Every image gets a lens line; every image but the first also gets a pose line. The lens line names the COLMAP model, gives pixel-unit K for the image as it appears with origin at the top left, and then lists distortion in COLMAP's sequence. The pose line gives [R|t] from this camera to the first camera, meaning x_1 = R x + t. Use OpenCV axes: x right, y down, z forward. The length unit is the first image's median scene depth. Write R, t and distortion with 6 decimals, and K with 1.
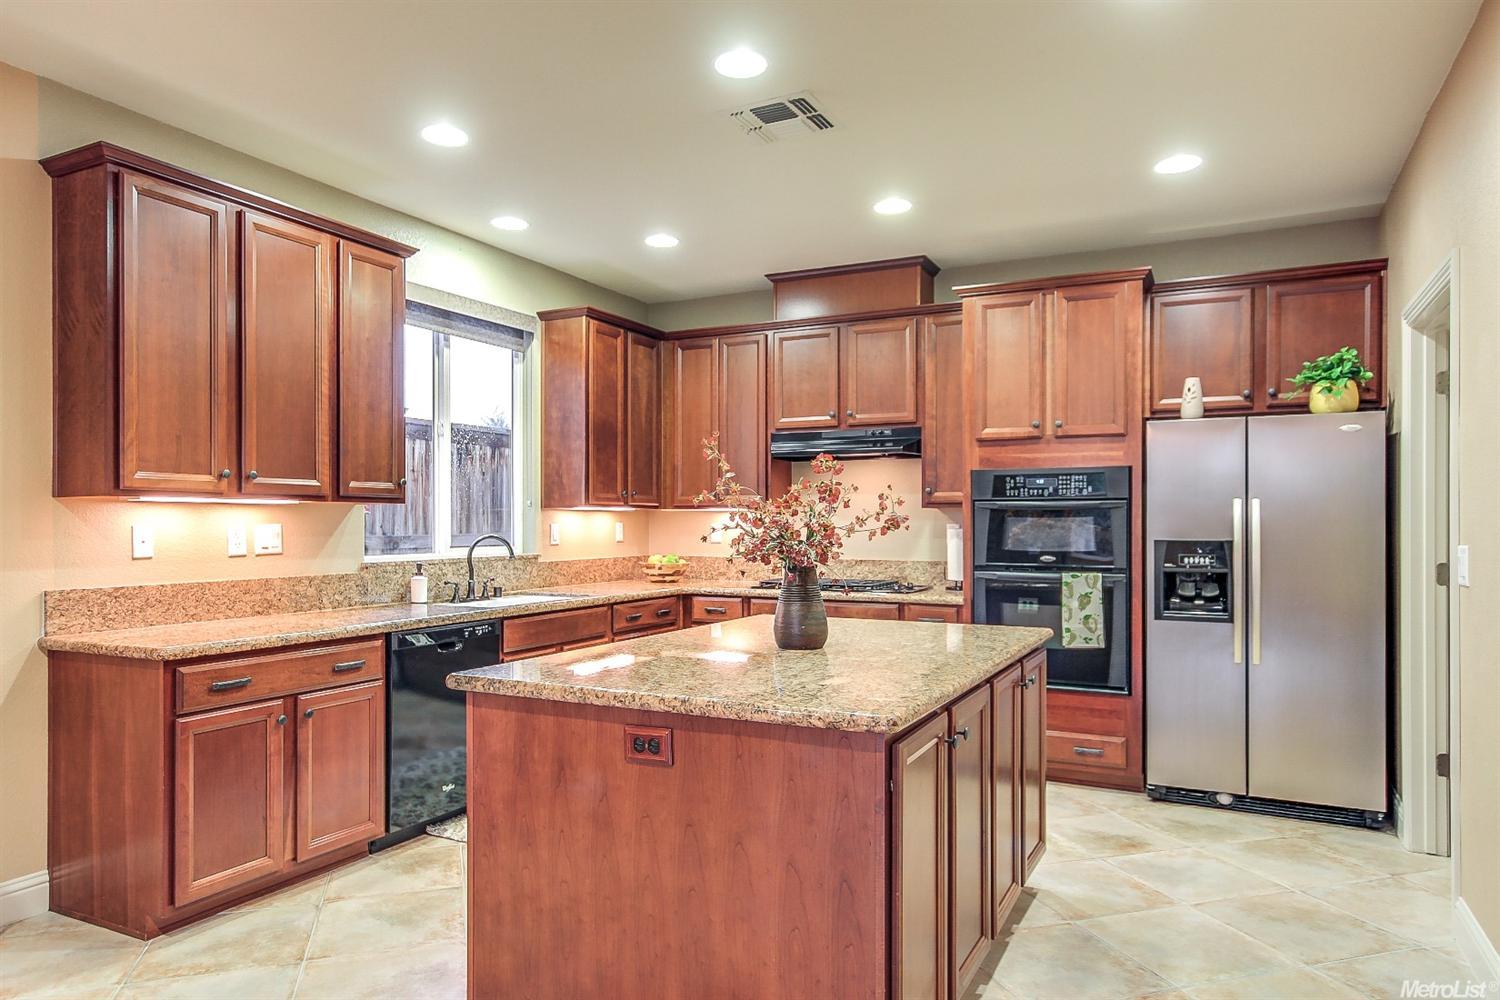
lens RADIAL K [[956.6, 0, 726.4], [0, 956.6, 519.7], [0, 0, 1]] dist [0.000500, 0.003124]
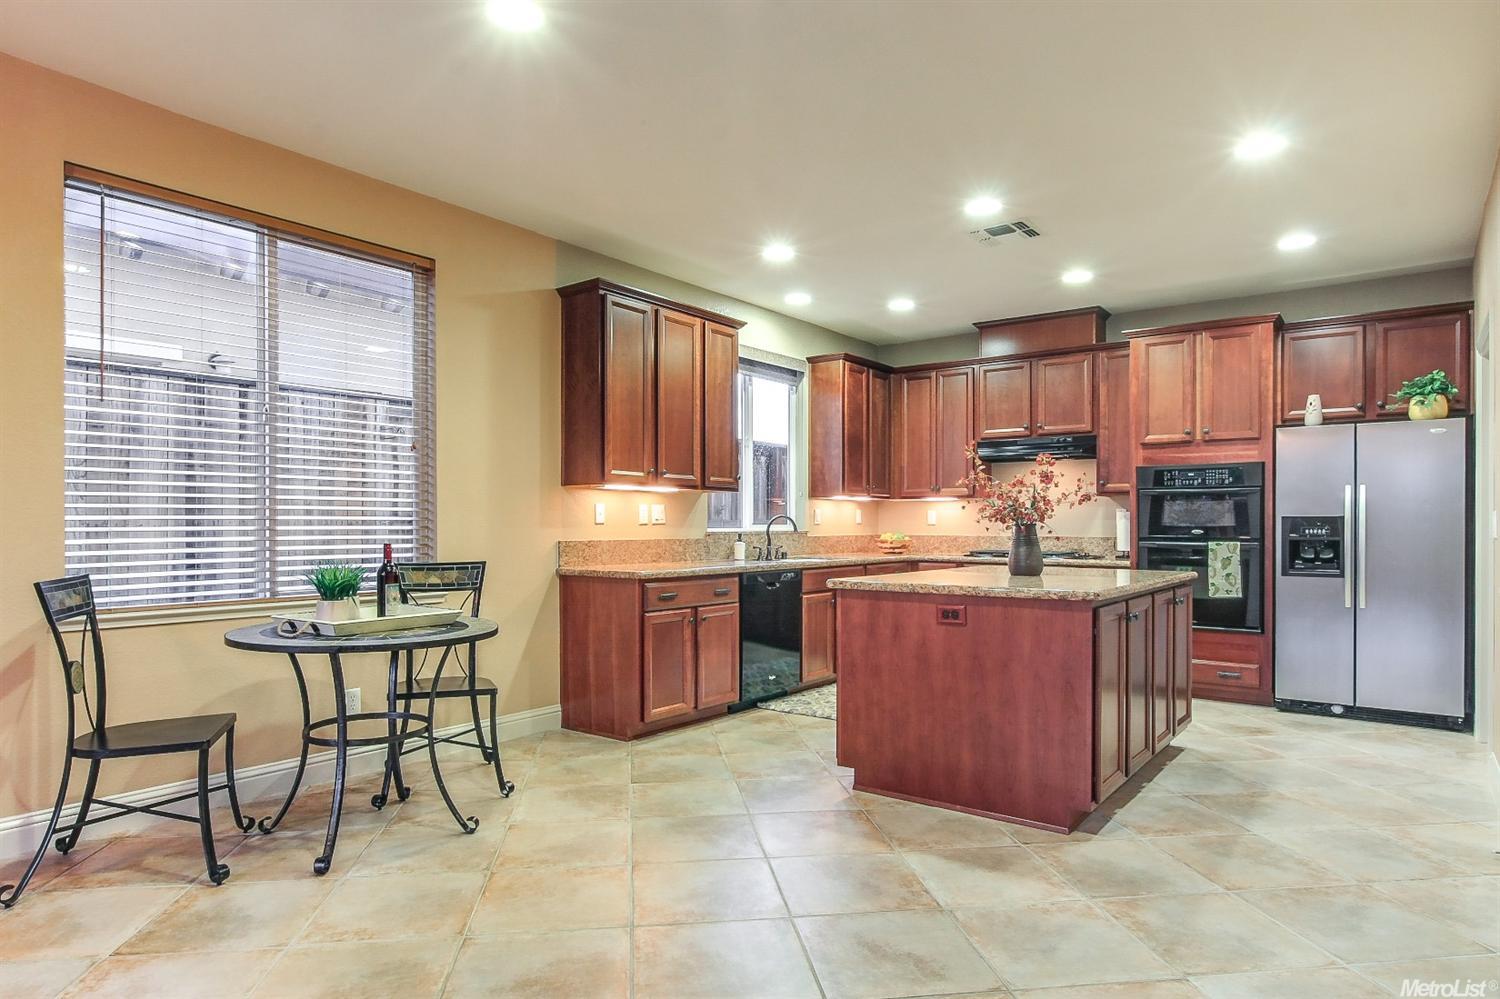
lens RADIAL K [[863.8, 0, 735.0], [0, 863.8, 524.7], [0, 0, 1]] dist [-0.014467, 0.001717]
pose [[0.983746, 0.000886, -0.179564, -0.094506], [-0.000223, 0.999993, 0.003710, 0.029484], [0.179566, -0.003610, 0.983739, -0.336793]]
